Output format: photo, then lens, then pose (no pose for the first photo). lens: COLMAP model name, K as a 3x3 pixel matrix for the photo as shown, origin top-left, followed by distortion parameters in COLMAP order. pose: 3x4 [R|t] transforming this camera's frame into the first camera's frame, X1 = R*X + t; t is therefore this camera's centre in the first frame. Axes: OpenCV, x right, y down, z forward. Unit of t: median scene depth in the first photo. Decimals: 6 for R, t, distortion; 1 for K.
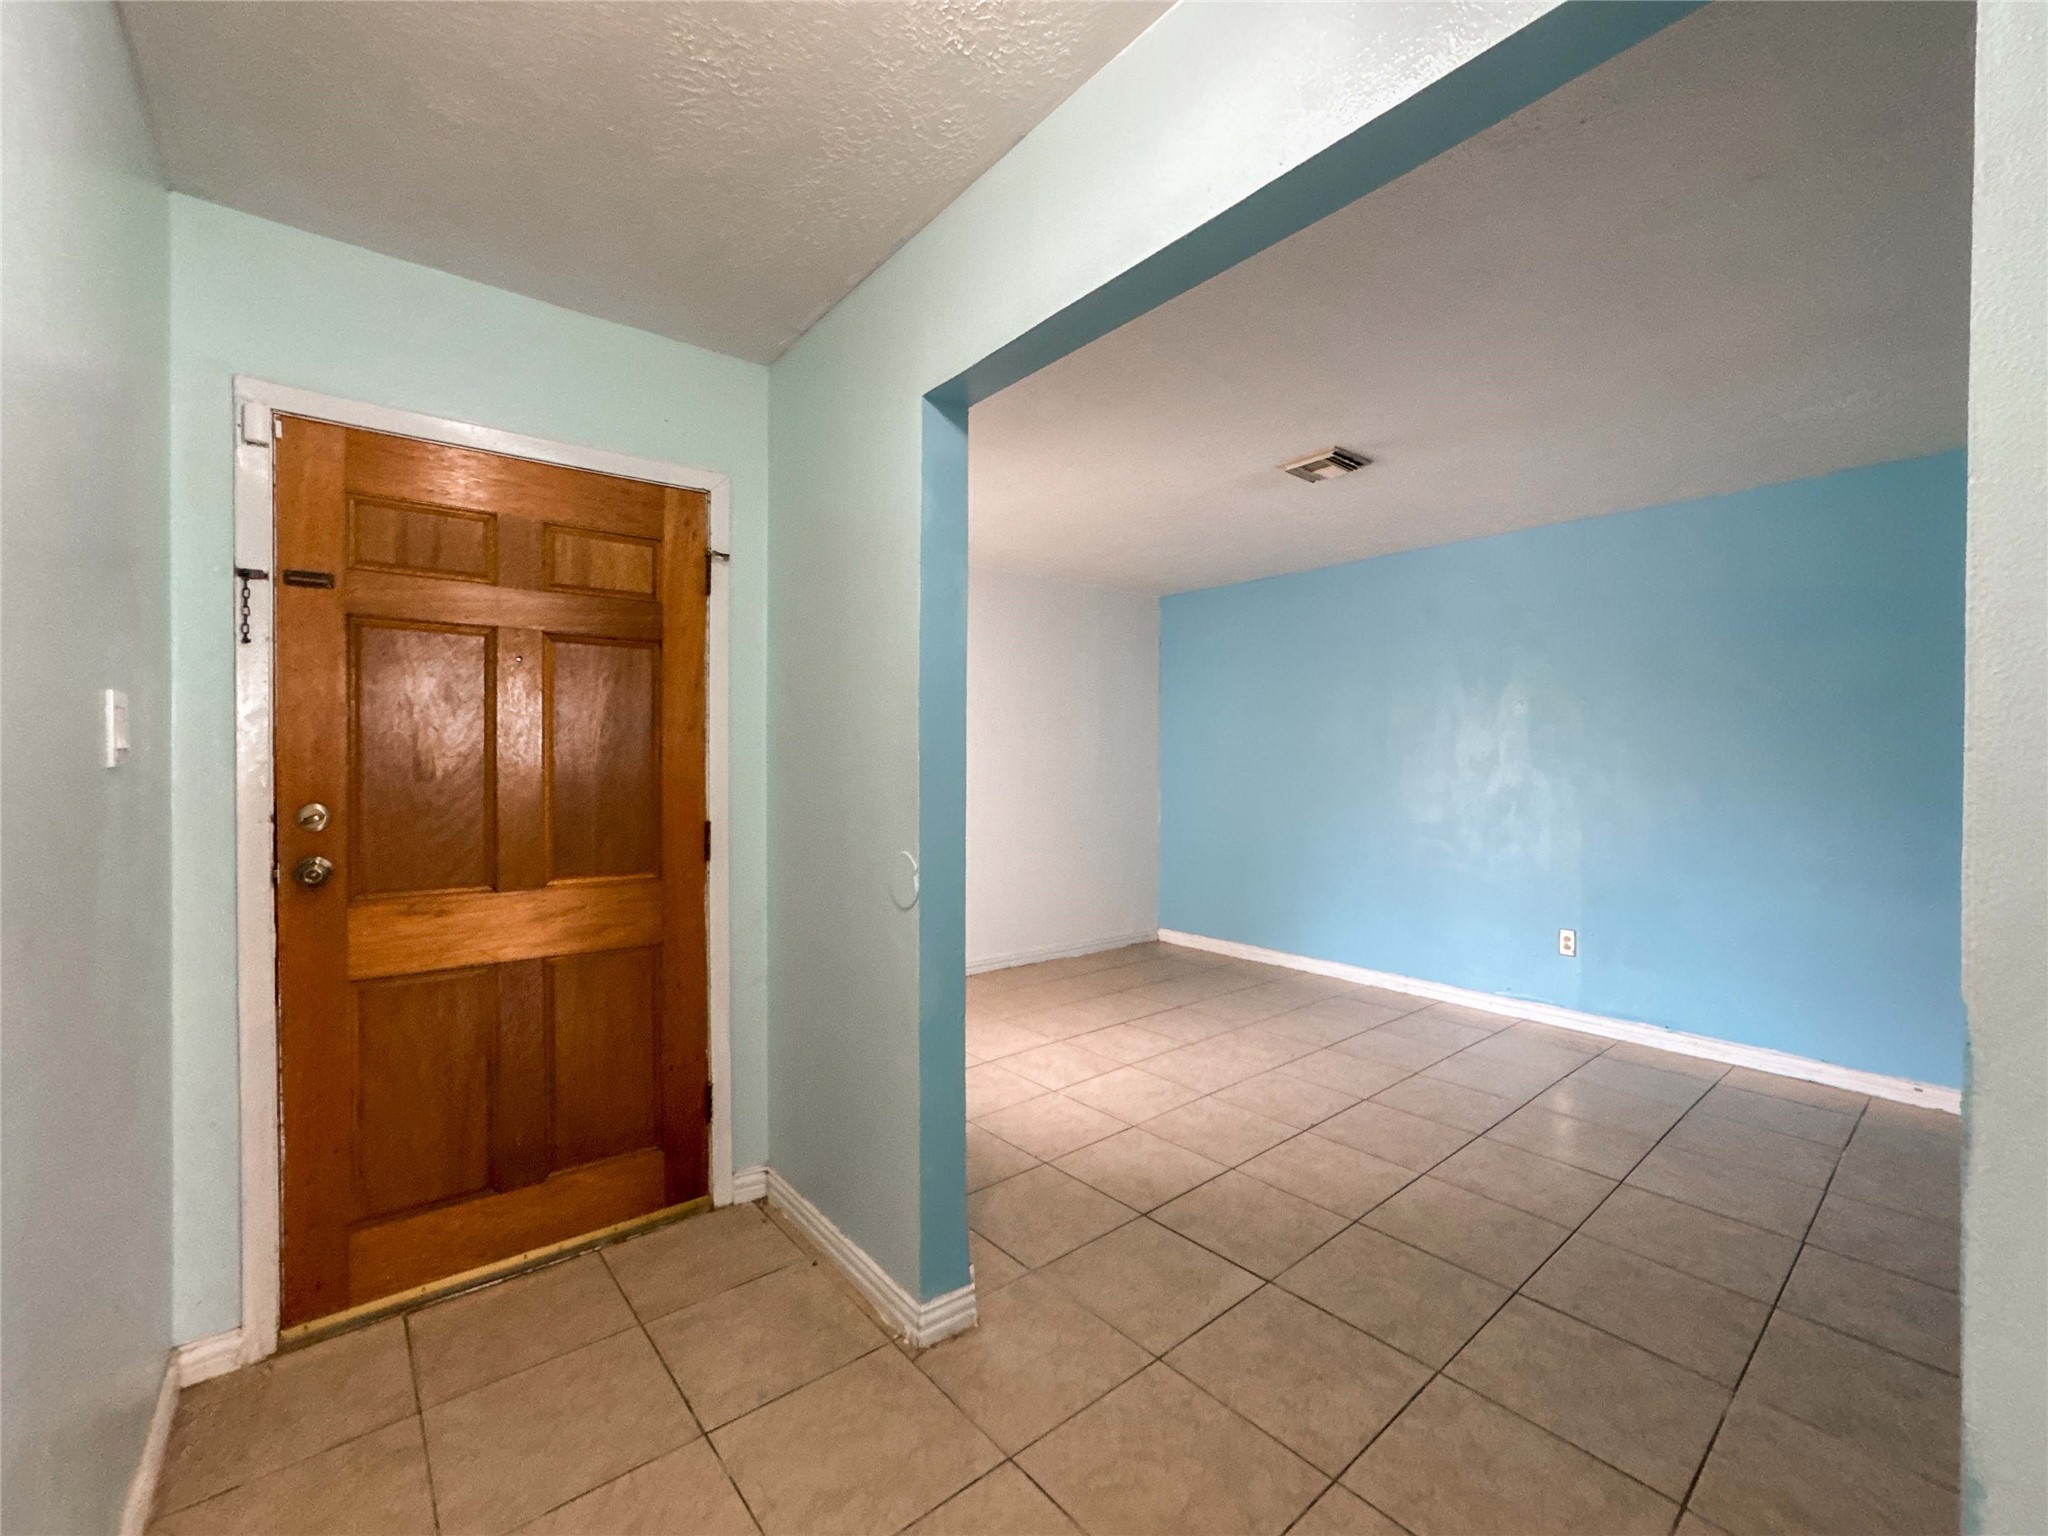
lens RADIAL K [[838.4, 0, 1021.4], [0, 838.4, 770.8], [0, 0, 1]] dist [-0.034591, 0.014068]
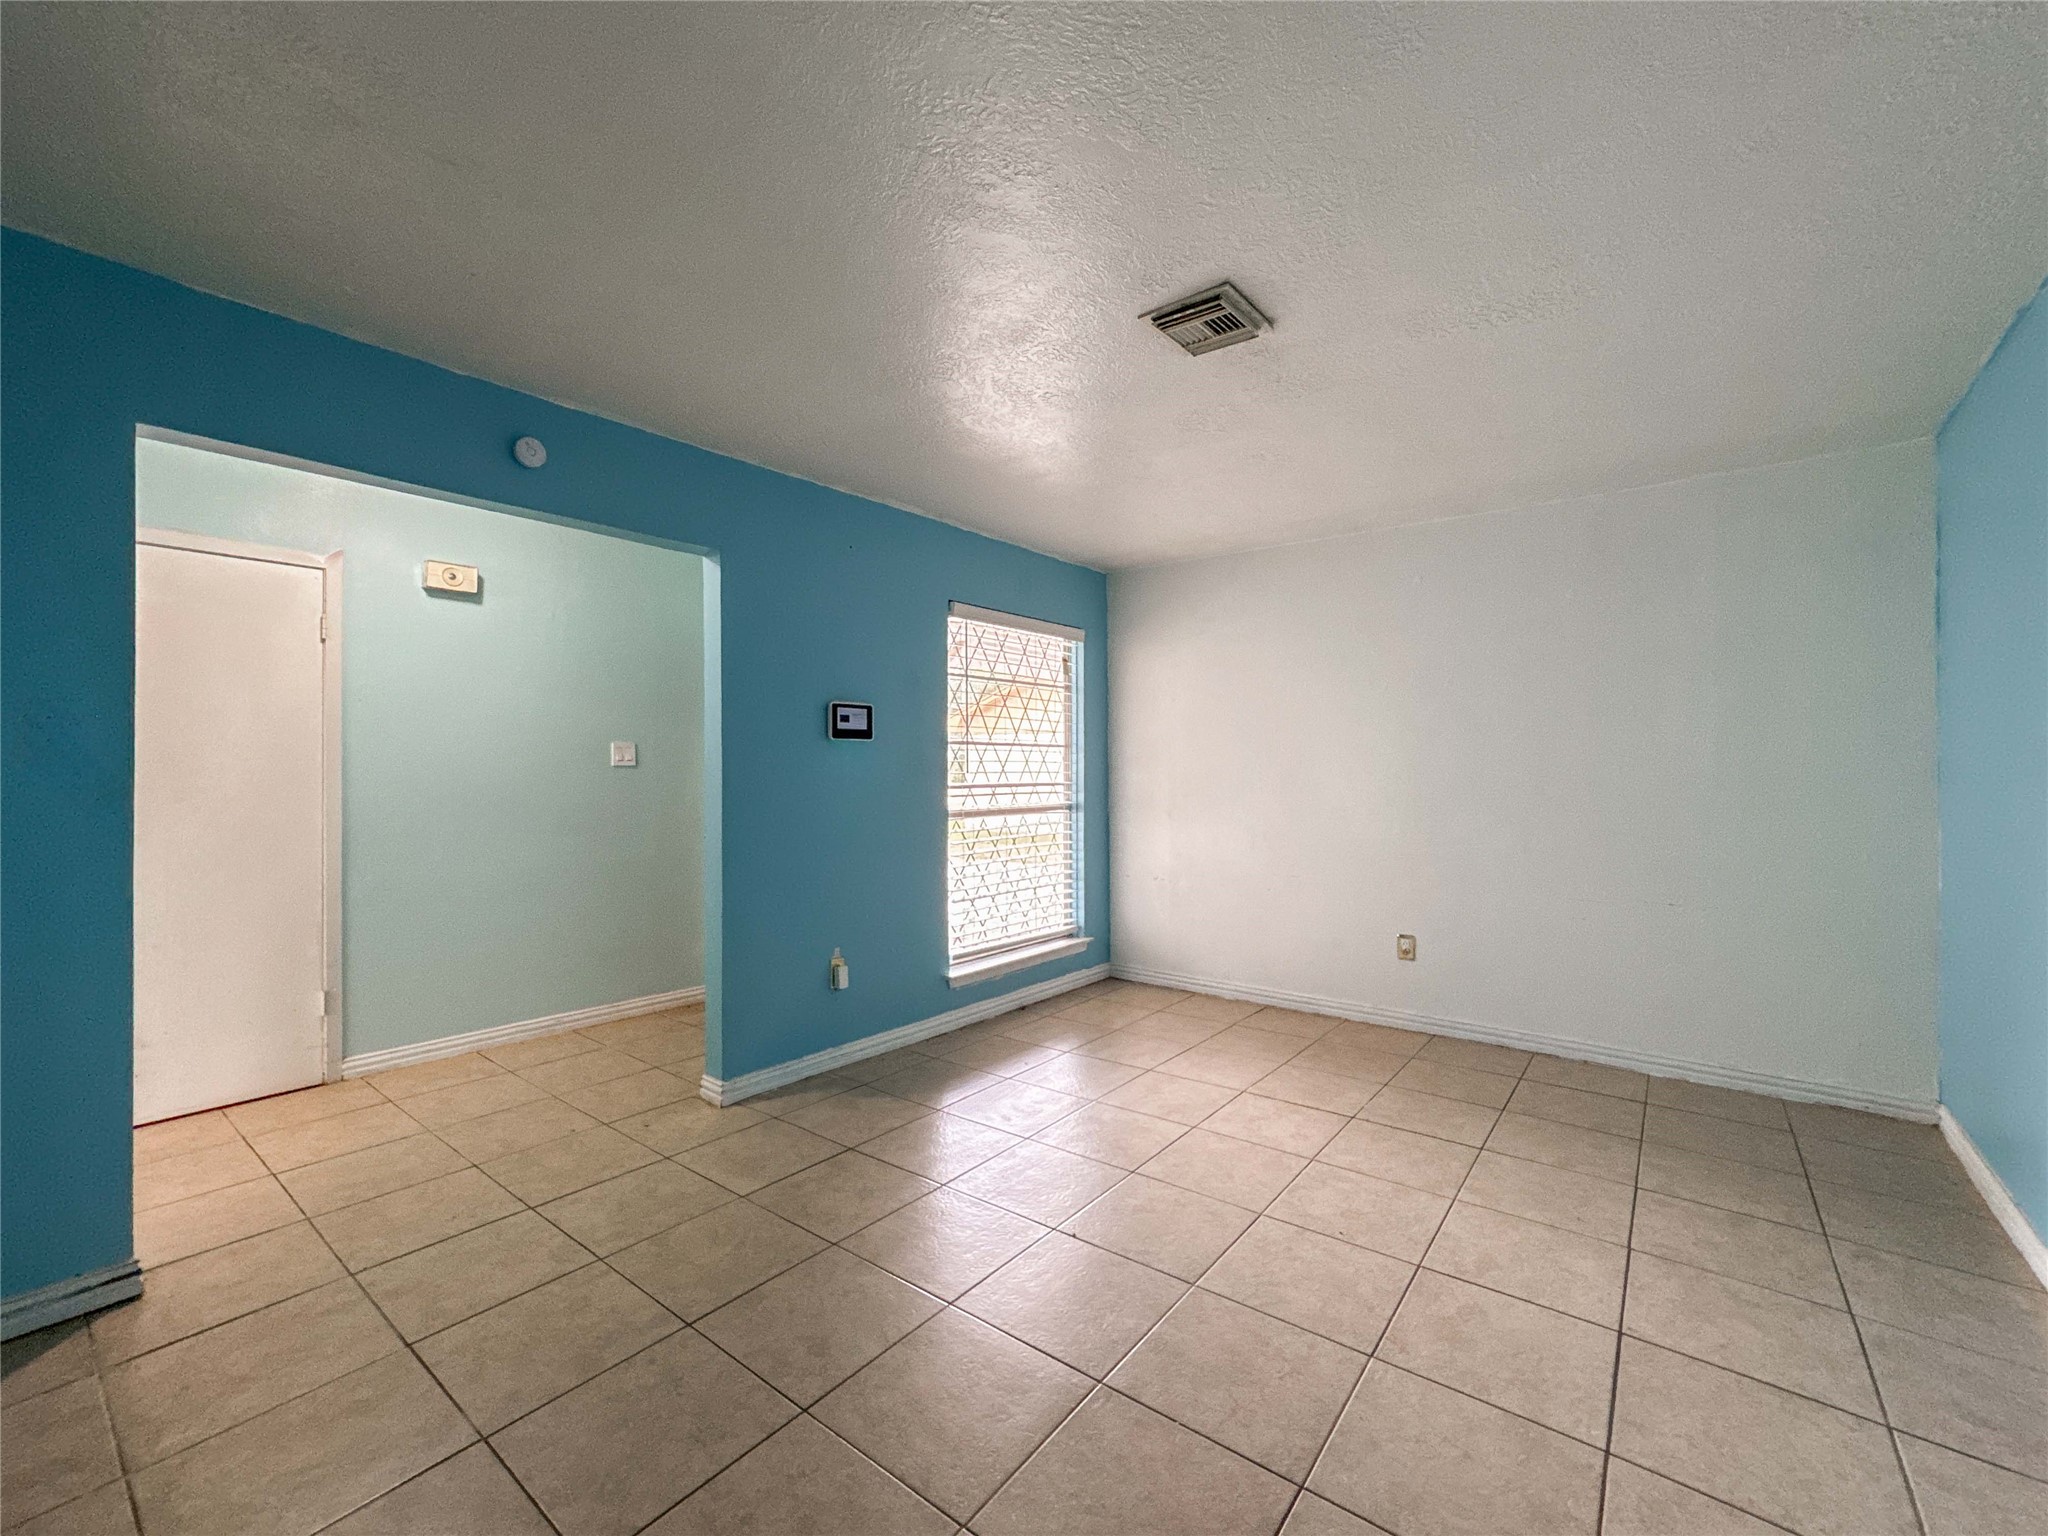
lens RADIAL K [[838.4, 0, 1026.4], [0, 838.4, 773.1], [0, 0, 1]] dist [-0.034591, 0.014068]
pose [[0.221257, -0.002791, -0.975212, 1.553297], [-0.010018, 0.999937, -0.005135, 0.016069], [0.975164, 0.010906, 0.221215, 1.136804]]
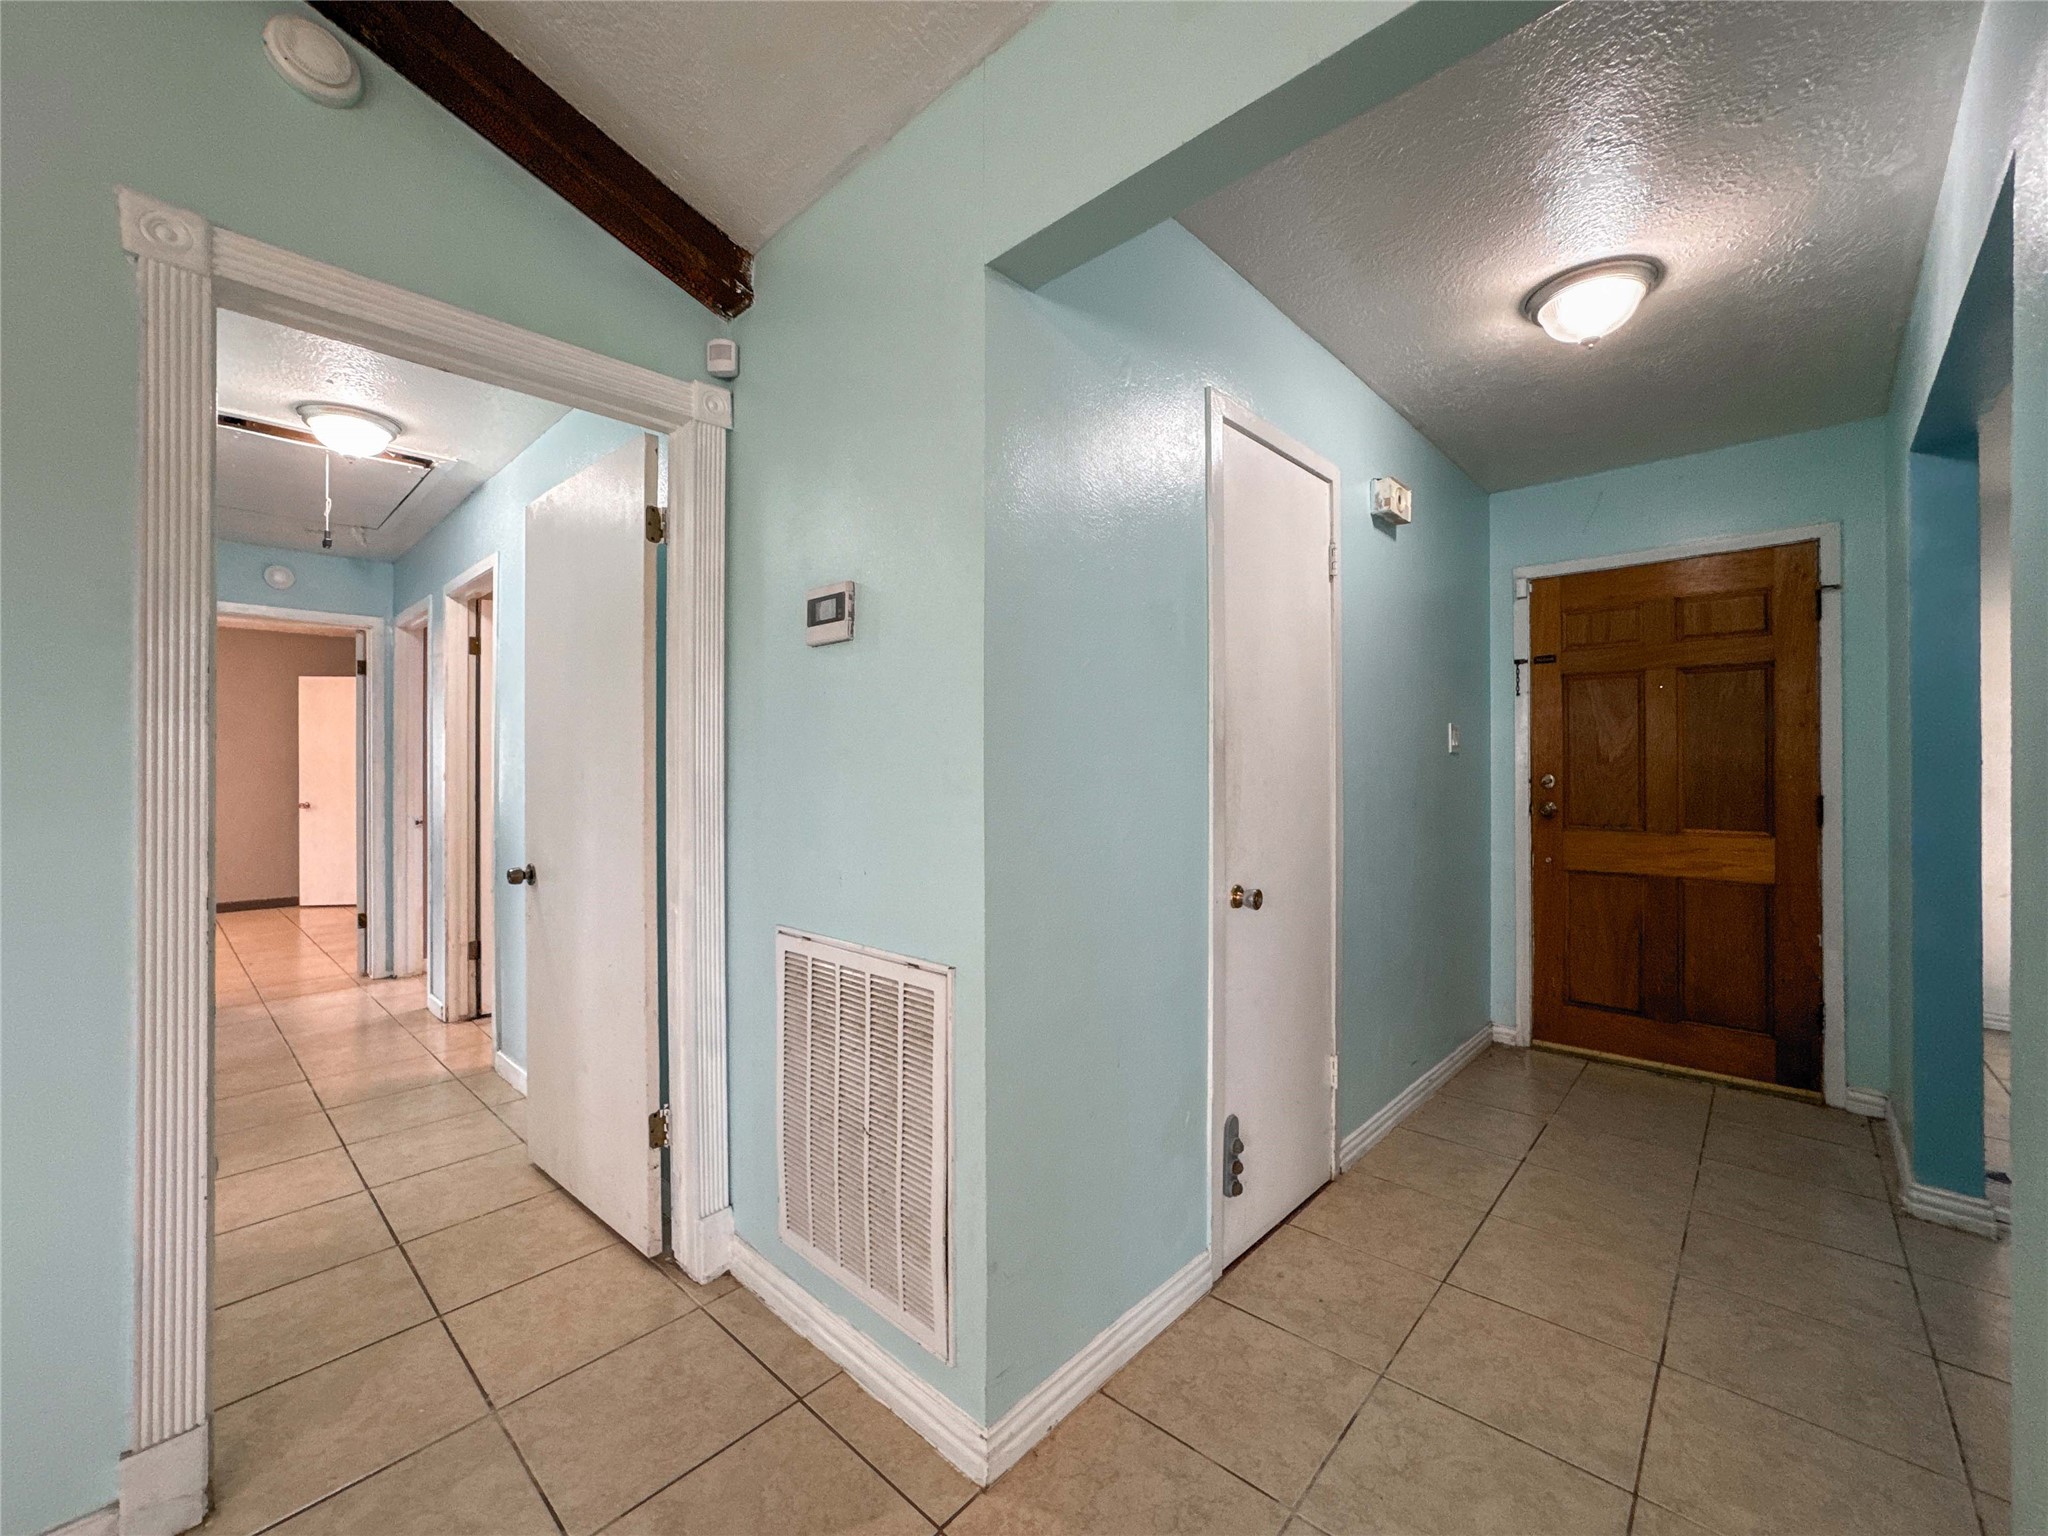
lens RADIAL K [[838.4, 0, 1017.2], [0, 838.4, 762.9], [0, 0, 1]] dist [-0.034591, 0.014068]
pose [[0.131067, 0.000673, -0.991373, 0.834086], [-0.002479, 0.999997, 0.000351, 0.014453], [0.991370, 0.002411, 0.131068, -0.454272]]
